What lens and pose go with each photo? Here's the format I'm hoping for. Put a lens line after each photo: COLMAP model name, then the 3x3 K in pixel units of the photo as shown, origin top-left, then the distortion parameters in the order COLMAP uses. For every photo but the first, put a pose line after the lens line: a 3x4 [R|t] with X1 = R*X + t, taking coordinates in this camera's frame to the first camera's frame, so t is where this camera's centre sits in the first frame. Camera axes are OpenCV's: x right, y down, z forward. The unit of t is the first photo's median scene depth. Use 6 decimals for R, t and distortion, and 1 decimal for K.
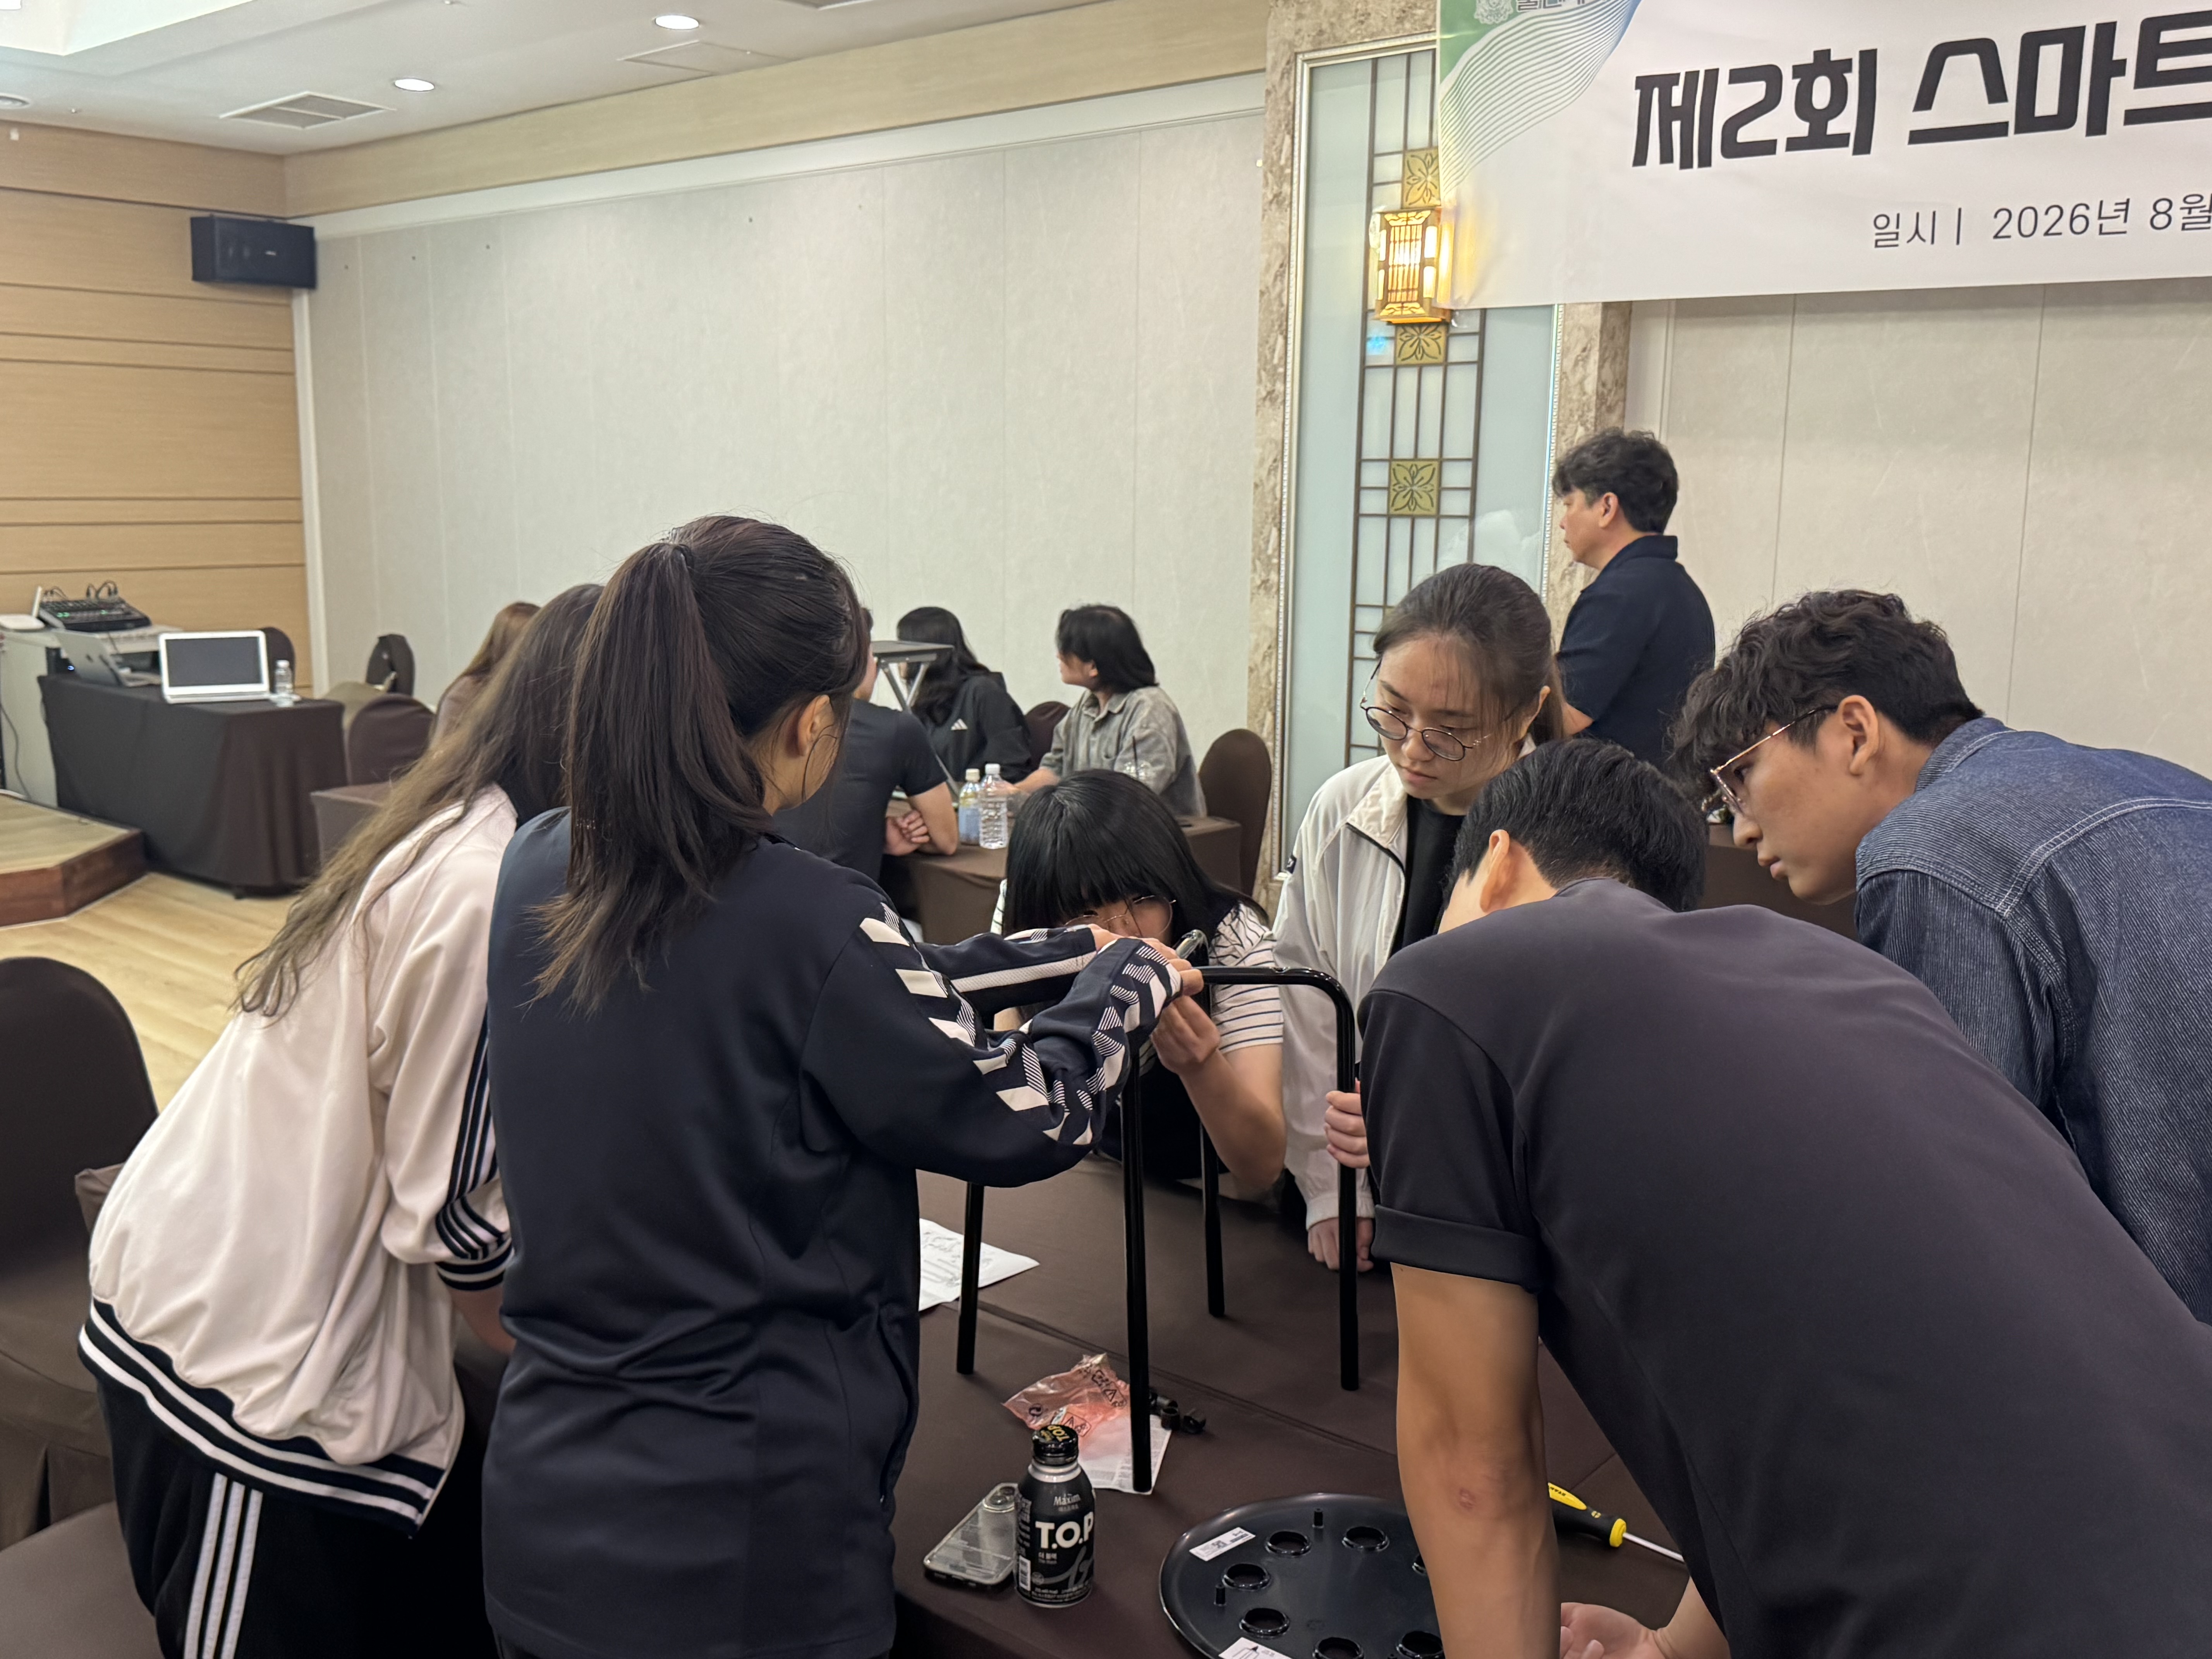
lens RADIAL K [[1994.1, 0, 1074.0], [0, 1994.1, 831.0], [0, 0, 1]] dist [0.019274, -0.027933]
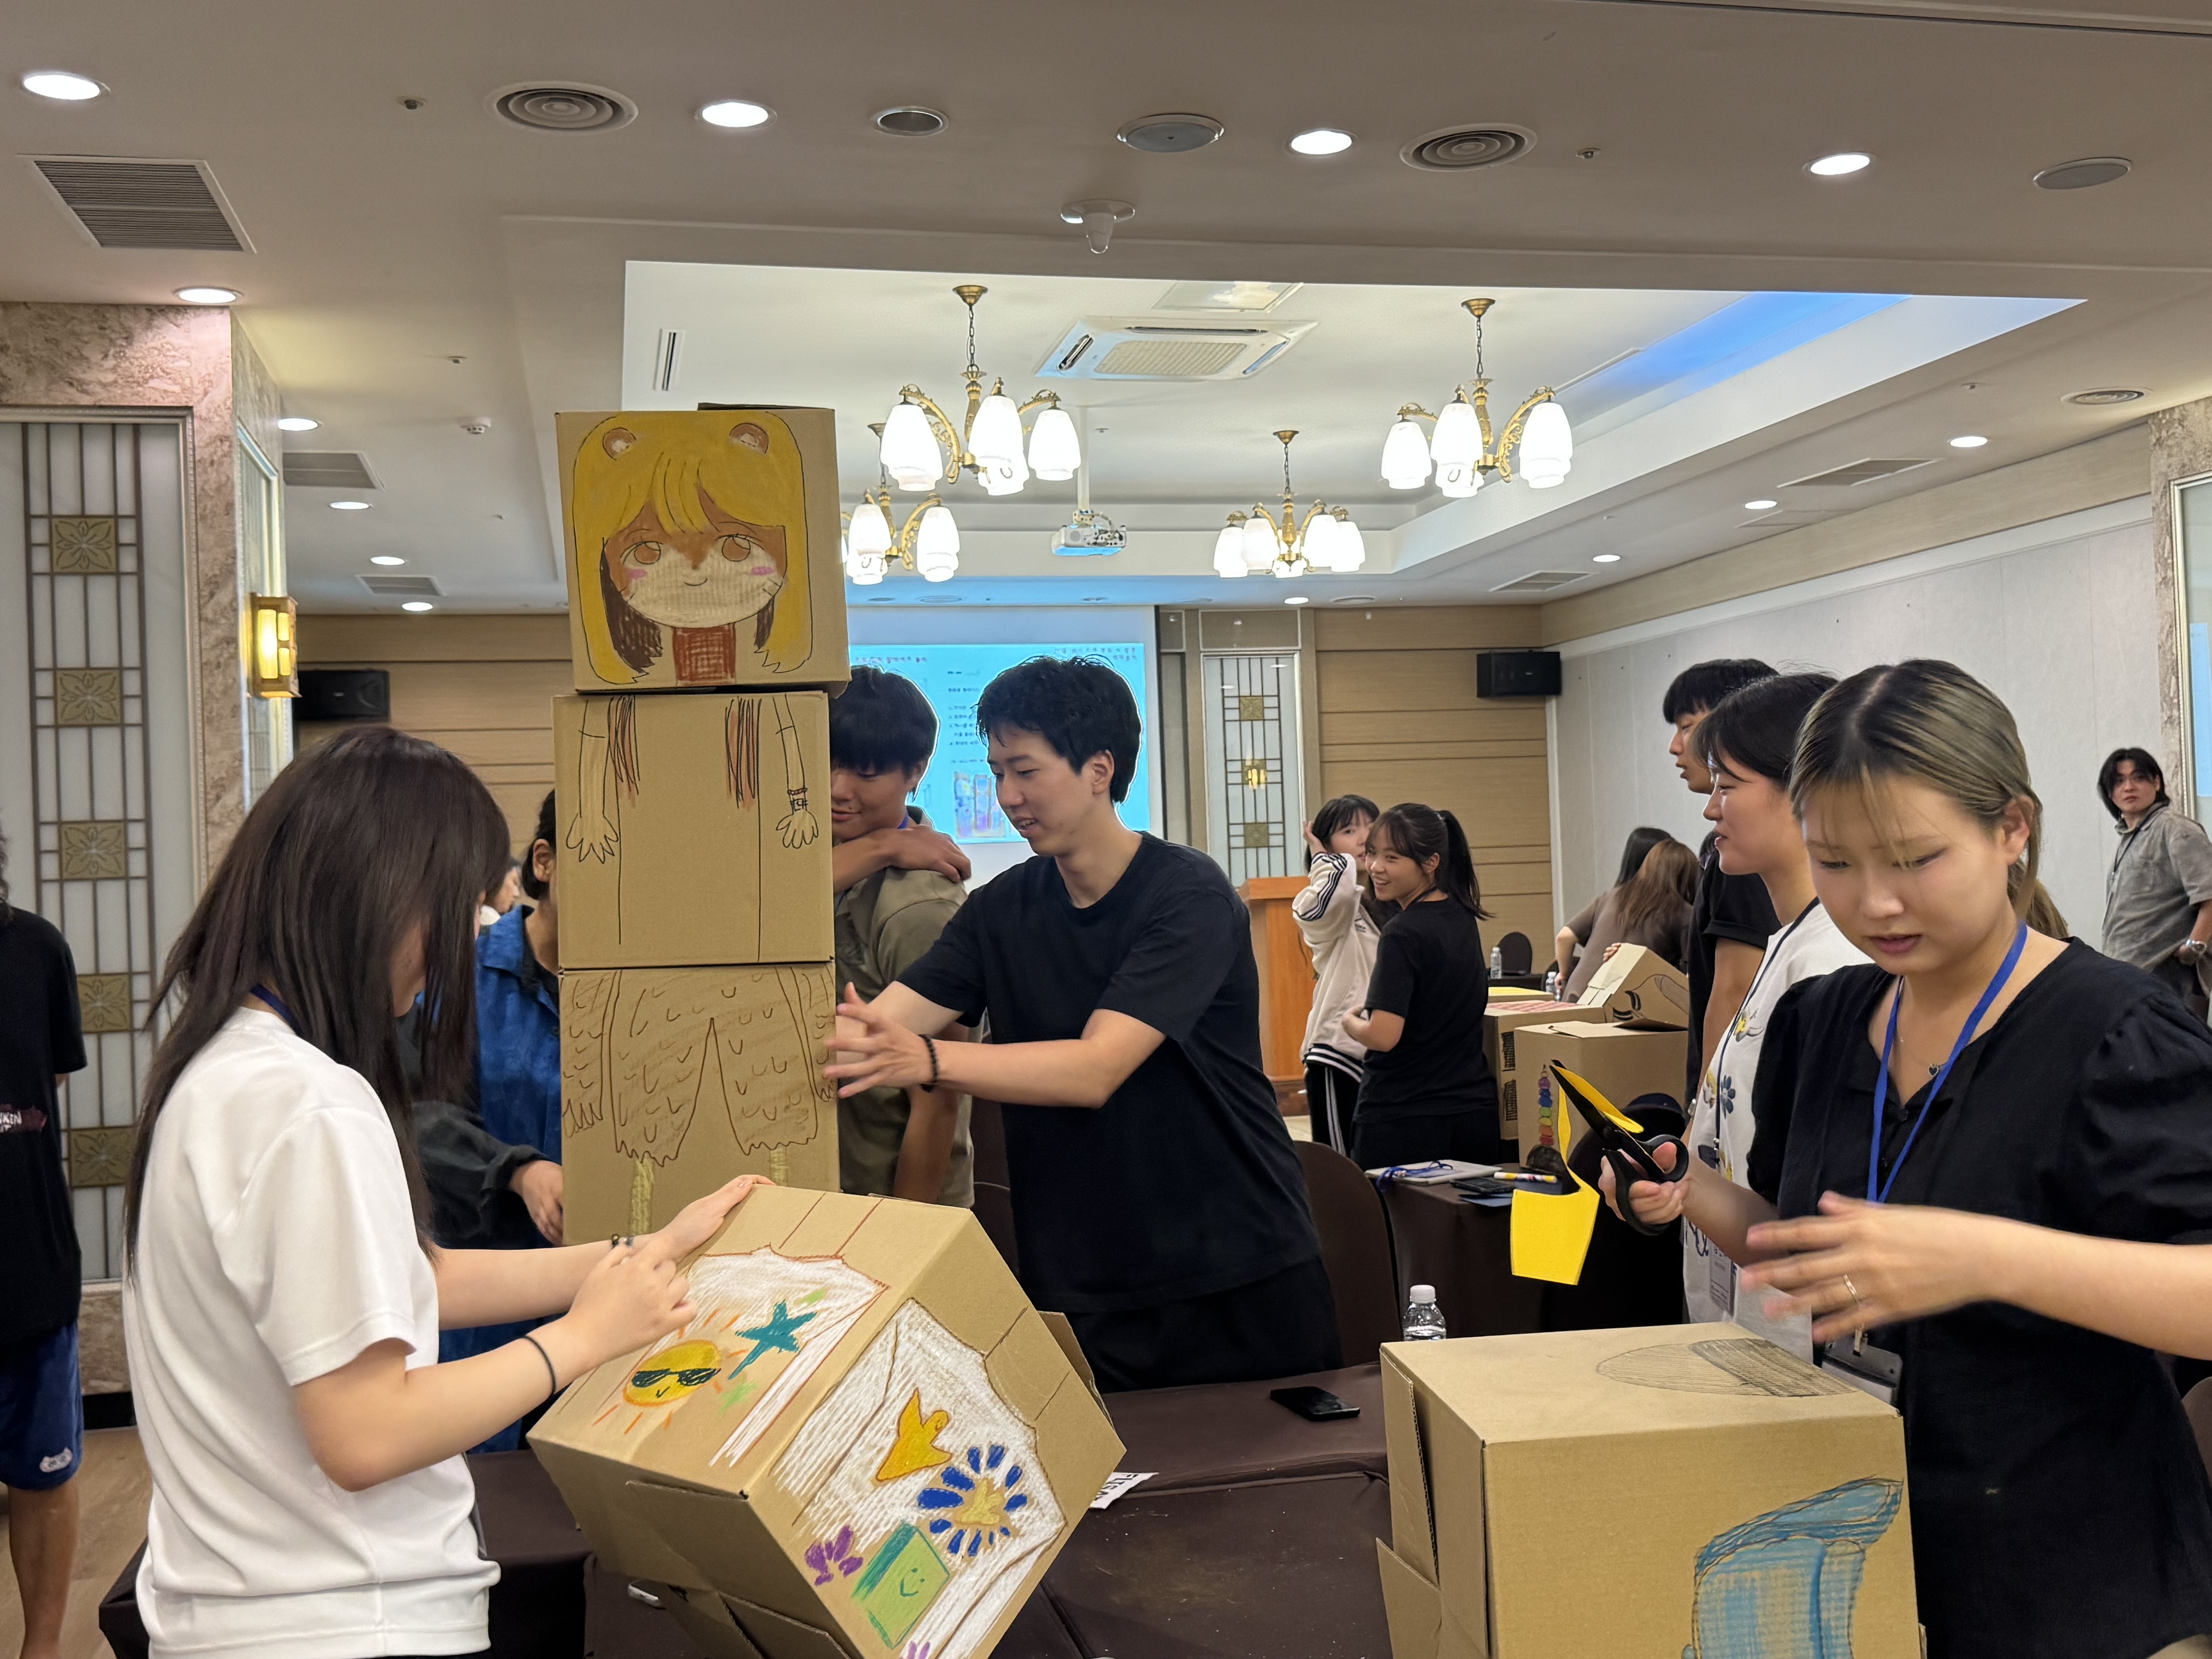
lens RADIAL K [[2125.4, 0, 1106.0], [0, 2125.4, 829.5], [0, 0, 1]] dist [0.002668, -0.000381]
pose [[0.816520, -0.051071, -0.575053, 0.420279], [-0.055933, 0.984395, -0.166845, 0.171748], [0.574601, 0.168397, 0.800922, -0.702670]]
